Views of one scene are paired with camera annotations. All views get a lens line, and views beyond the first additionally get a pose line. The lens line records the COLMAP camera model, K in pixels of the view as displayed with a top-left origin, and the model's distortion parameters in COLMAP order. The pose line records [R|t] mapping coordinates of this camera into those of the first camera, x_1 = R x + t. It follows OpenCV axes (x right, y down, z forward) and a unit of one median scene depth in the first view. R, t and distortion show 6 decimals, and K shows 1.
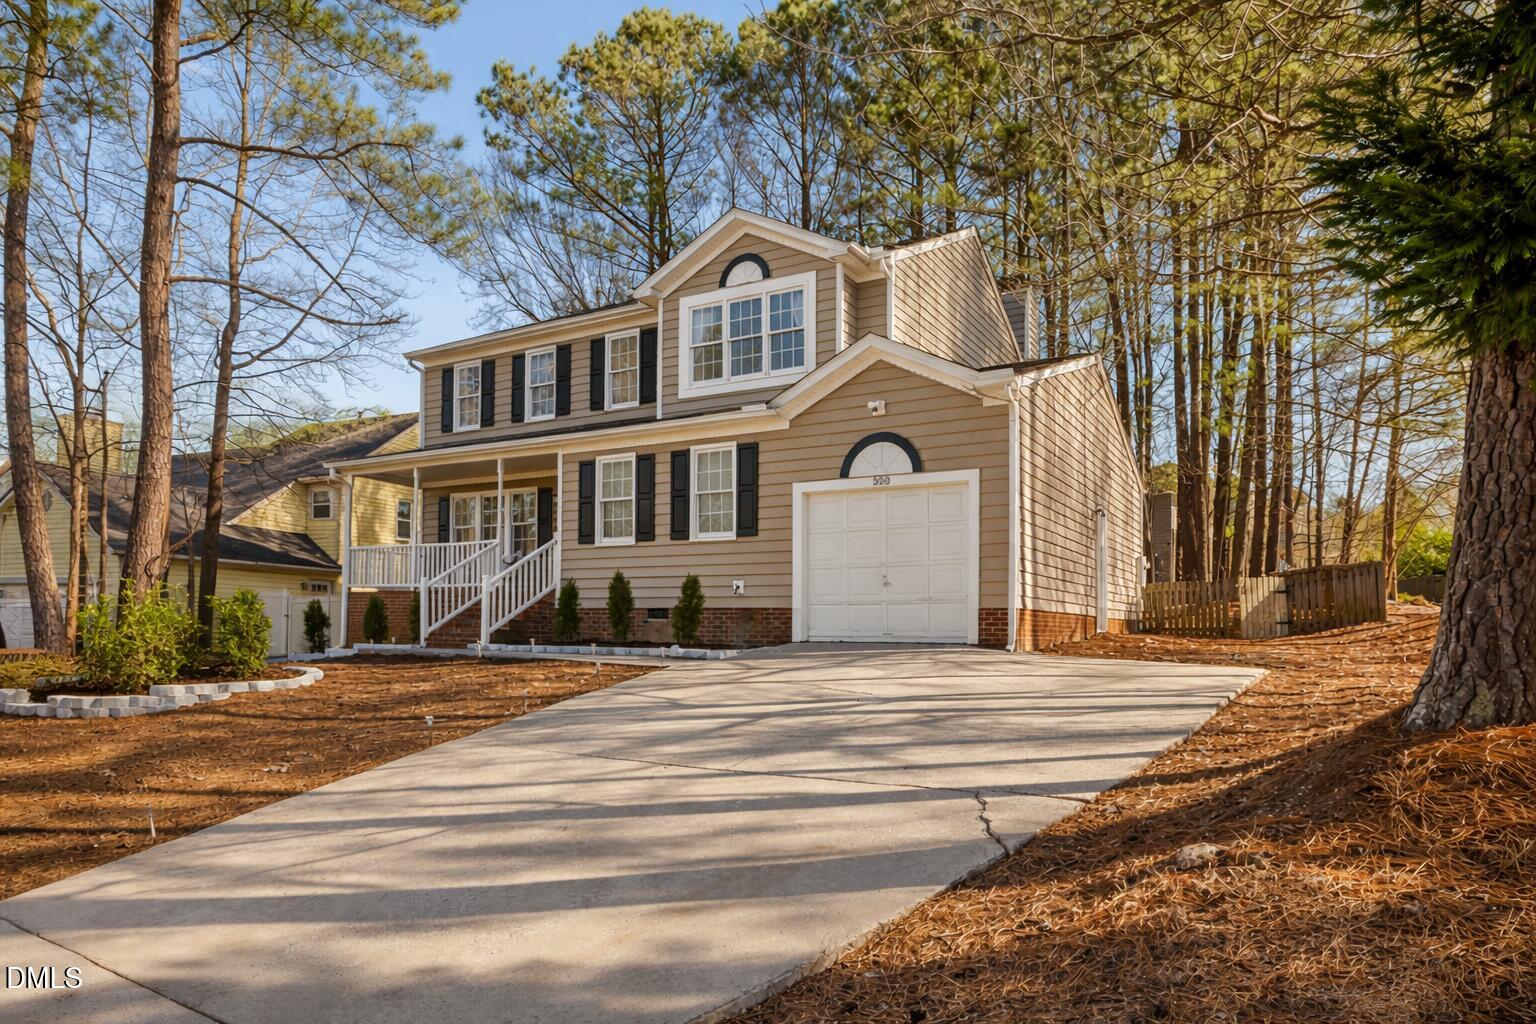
lens RADIAL K [[1082.3, 0, 768.0], [0, 1082.3, 512.0], [0, 0, 1]] dist [-0.000991, 0.000105]
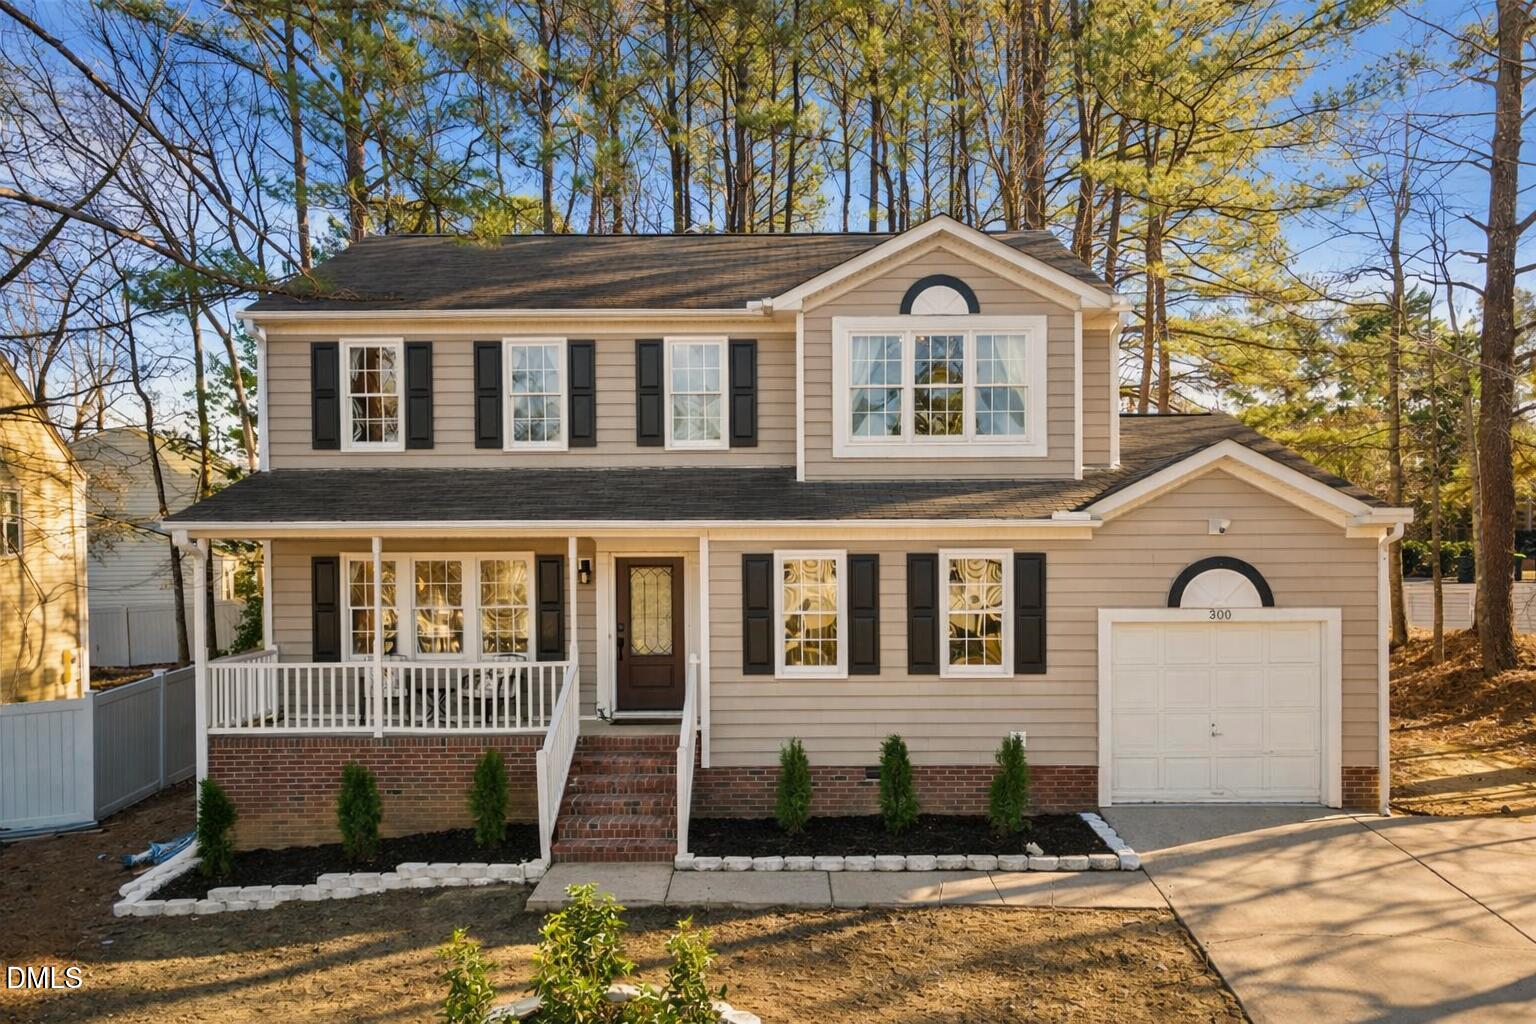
lens RADIAL K [[1082.3, 0, 768.0], [0, 1082.3, 512.0], [0, 0, 1]] dist [-0.000991, 0.000105]
pose [[0.853262, -0.017982, 0.521172, -0.582166], [-0.050128, 0.991949, 0.116295, -0.172866], [-0.519068, -0.125356, 0.845491, 0.445803]]
